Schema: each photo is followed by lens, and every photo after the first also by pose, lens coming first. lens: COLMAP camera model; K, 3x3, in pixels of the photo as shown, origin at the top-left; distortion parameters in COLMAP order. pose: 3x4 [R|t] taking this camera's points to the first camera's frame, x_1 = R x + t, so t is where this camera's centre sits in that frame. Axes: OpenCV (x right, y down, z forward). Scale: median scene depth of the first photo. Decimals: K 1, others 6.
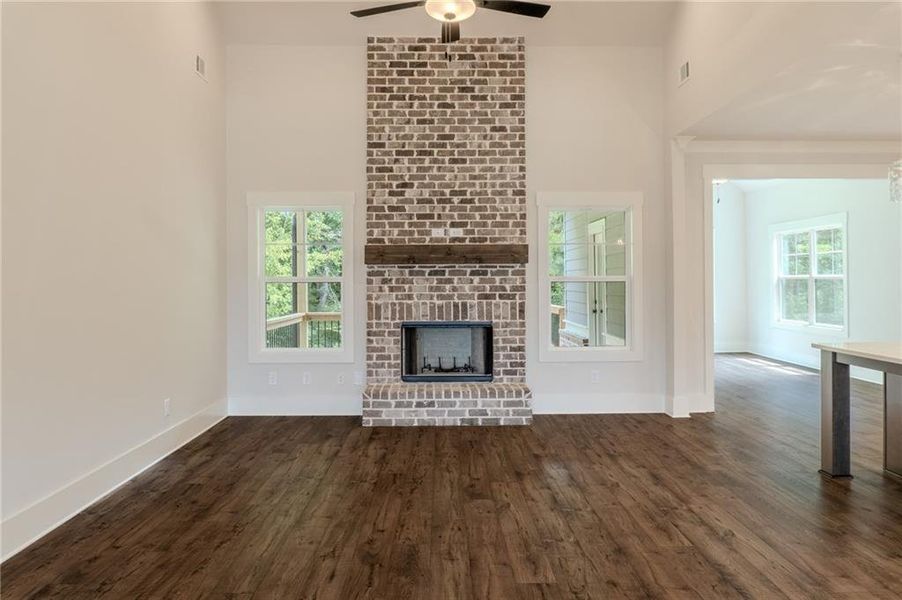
lens RADIAL K [[610.7, 0, 451.5], [0, 610.7, 269.7], [0, 0, 1]] dist [-0.025517, -0.000166]
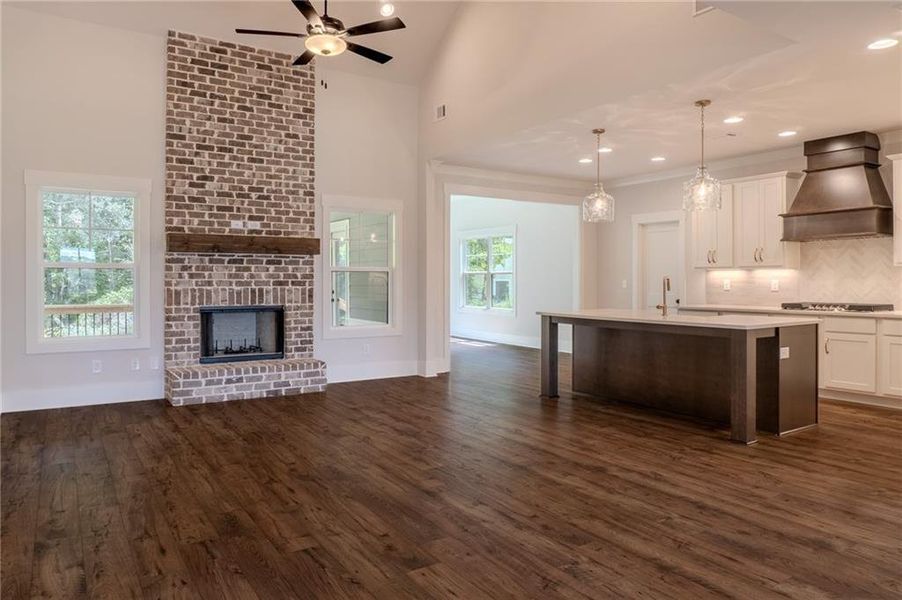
lens RADIAL K [[610.7, 0, 451.5], [0, 610.7, 269.7], [0, 0, 1]] dist [-0.025517, -0.000166]
pose [[0.846055, 0.014422, 0.532901, -0.275159], [-0.015218, 0.999880, -0.002900, 0.017380], [-0.532879, -0.005656, 0.846173, -0.121213]]
